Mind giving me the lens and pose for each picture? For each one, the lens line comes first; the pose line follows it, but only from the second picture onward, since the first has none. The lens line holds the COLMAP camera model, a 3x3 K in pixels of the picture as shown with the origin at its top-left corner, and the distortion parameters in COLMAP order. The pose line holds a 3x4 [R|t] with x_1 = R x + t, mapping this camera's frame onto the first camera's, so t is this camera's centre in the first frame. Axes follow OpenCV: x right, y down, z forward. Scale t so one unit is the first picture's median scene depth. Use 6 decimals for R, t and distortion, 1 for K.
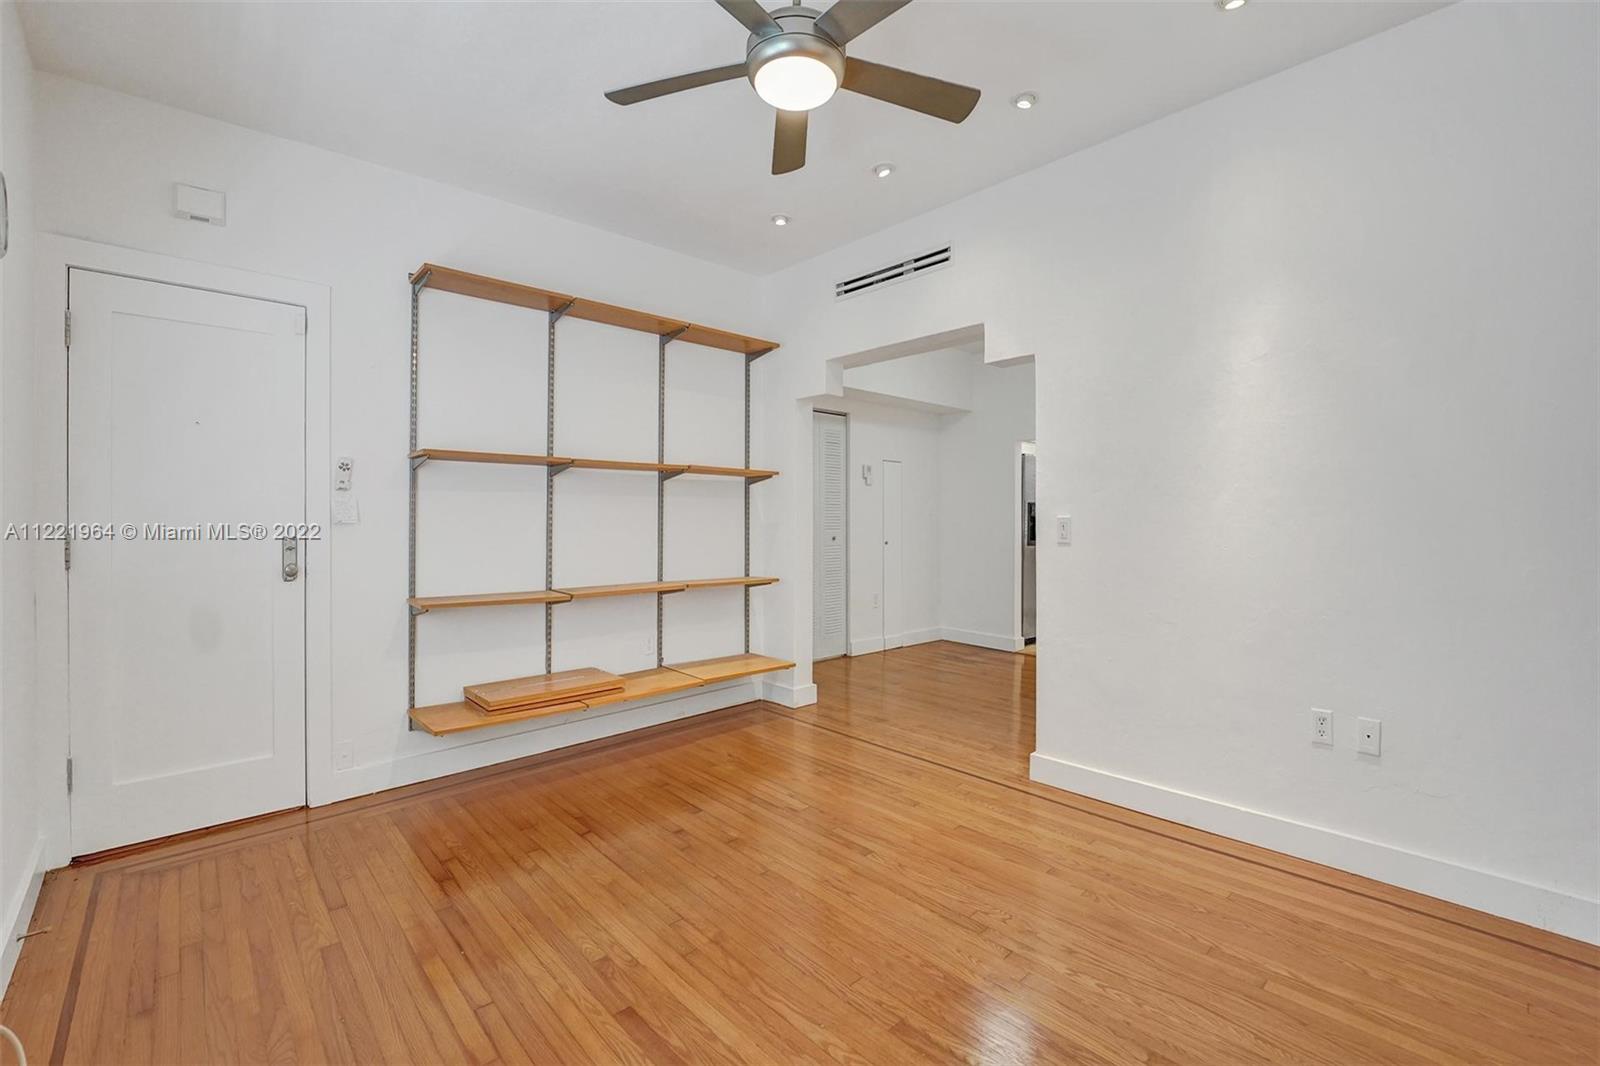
lens RADIAL K [[670.4, 0, 792.2], [0, 670.4, 521.1], [0, 0, 1]] dist [-0.021781, 0.002074]
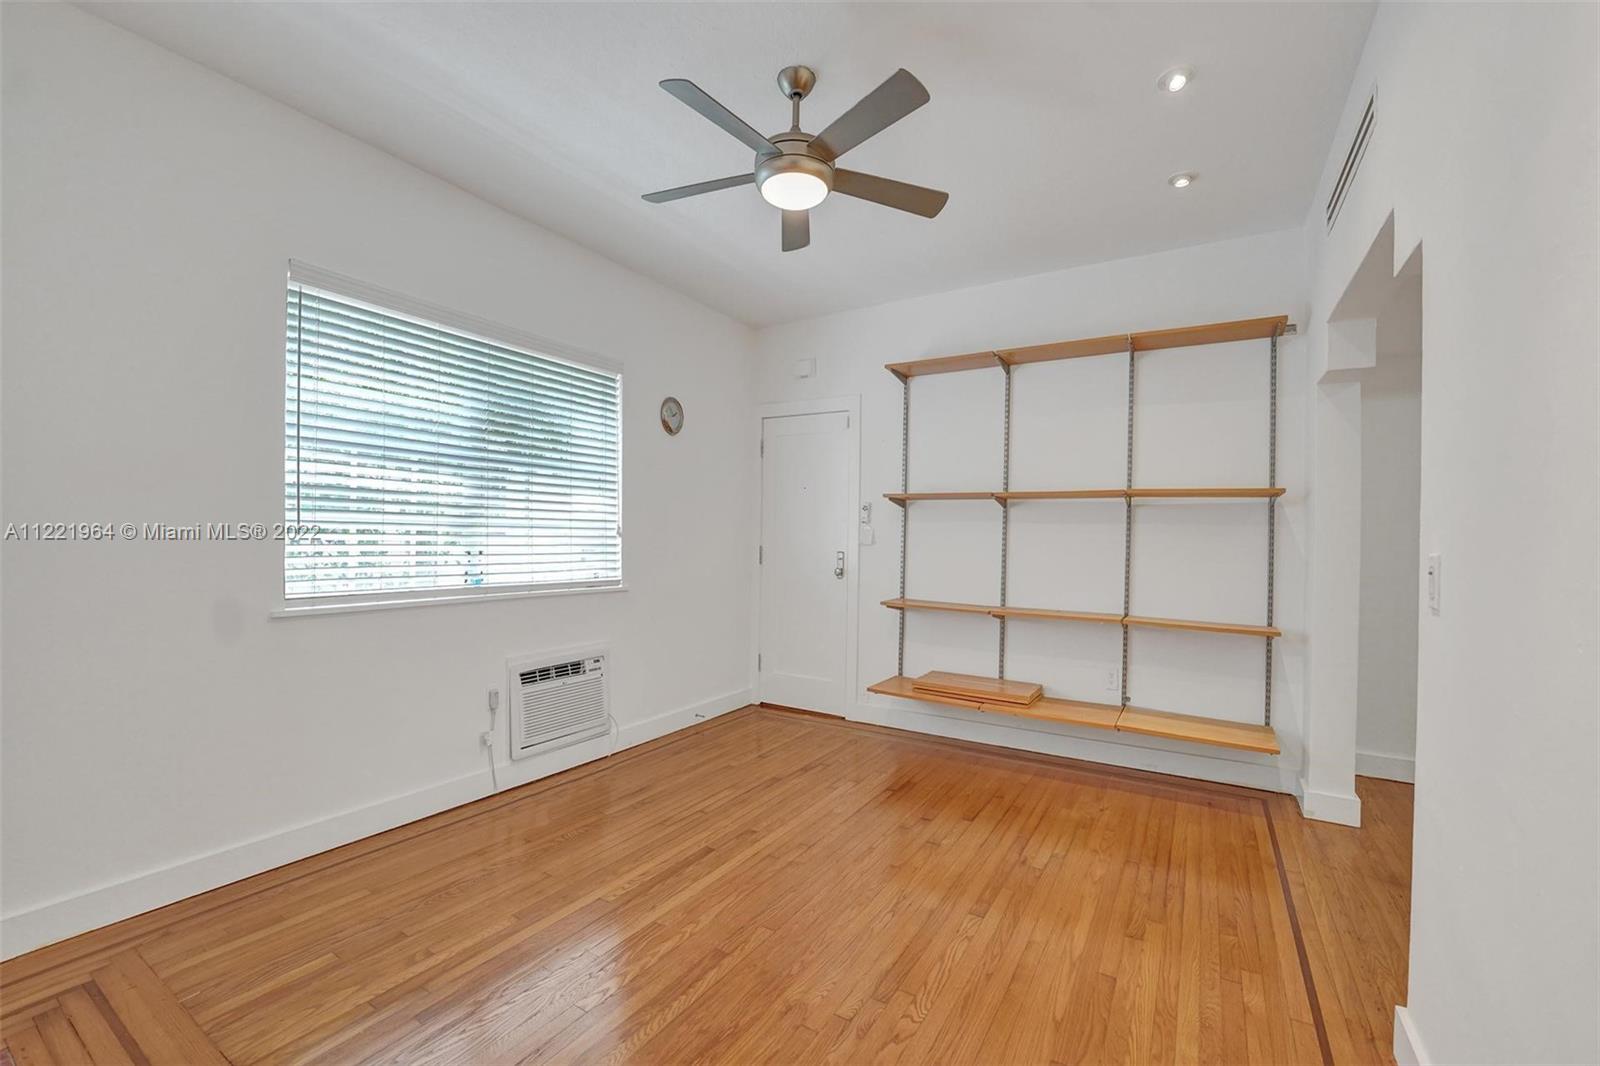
lens RADIAL K [[670.4, 0, 821.7], [0, 670.4, 527.6], [0, 0, 1]] dist [-0.021781, 0.002074]
pose [[0.292502, -0.000819, -0.956265, 0.658169], [-0.022905, 0.999707, -0.007862, -0.016723], [0.955991, 0.024203, 0.292397, 0.364670]]
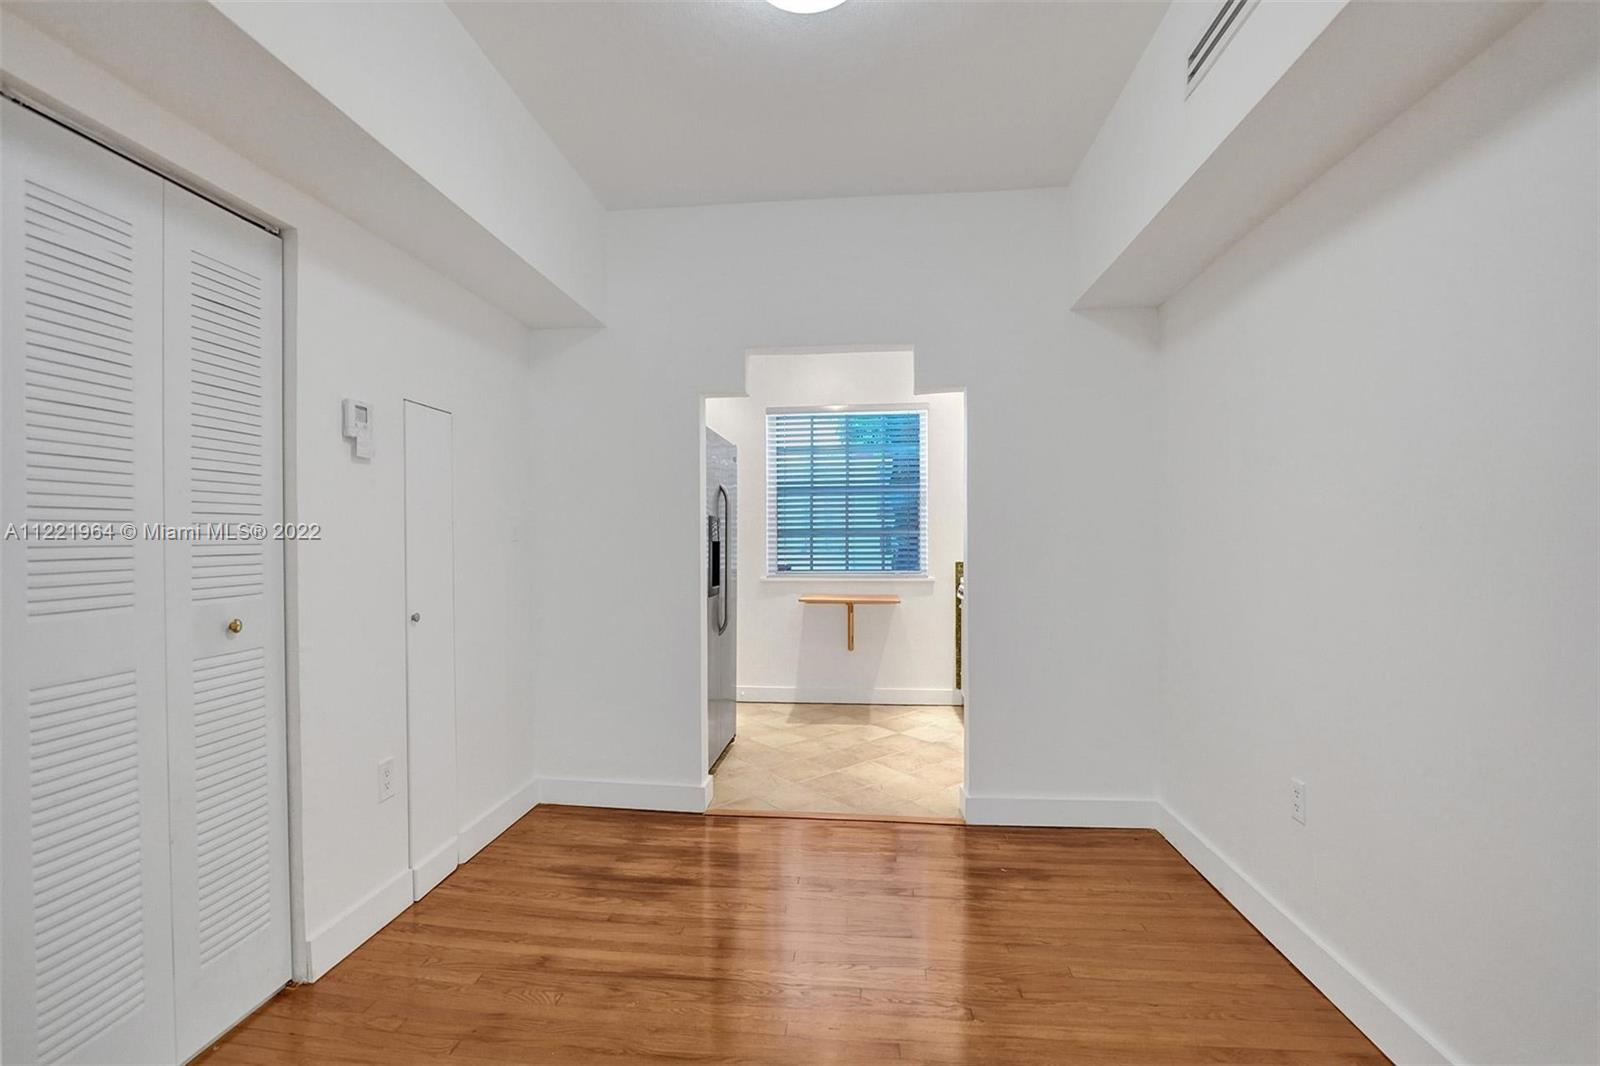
lens RADIAL K [[670.4, 0, 779.6], [0, 670.4, 532.8], [0, 0, 1]] dist [-0.021781, 0.002074]
pose [[0.764810, -0.009442, 0.644186, 0.103006], [0.011866, 0.999929, 0.000567, -0.022751], [-0.644146, 0.007210, 0.764868, 1.073398]]
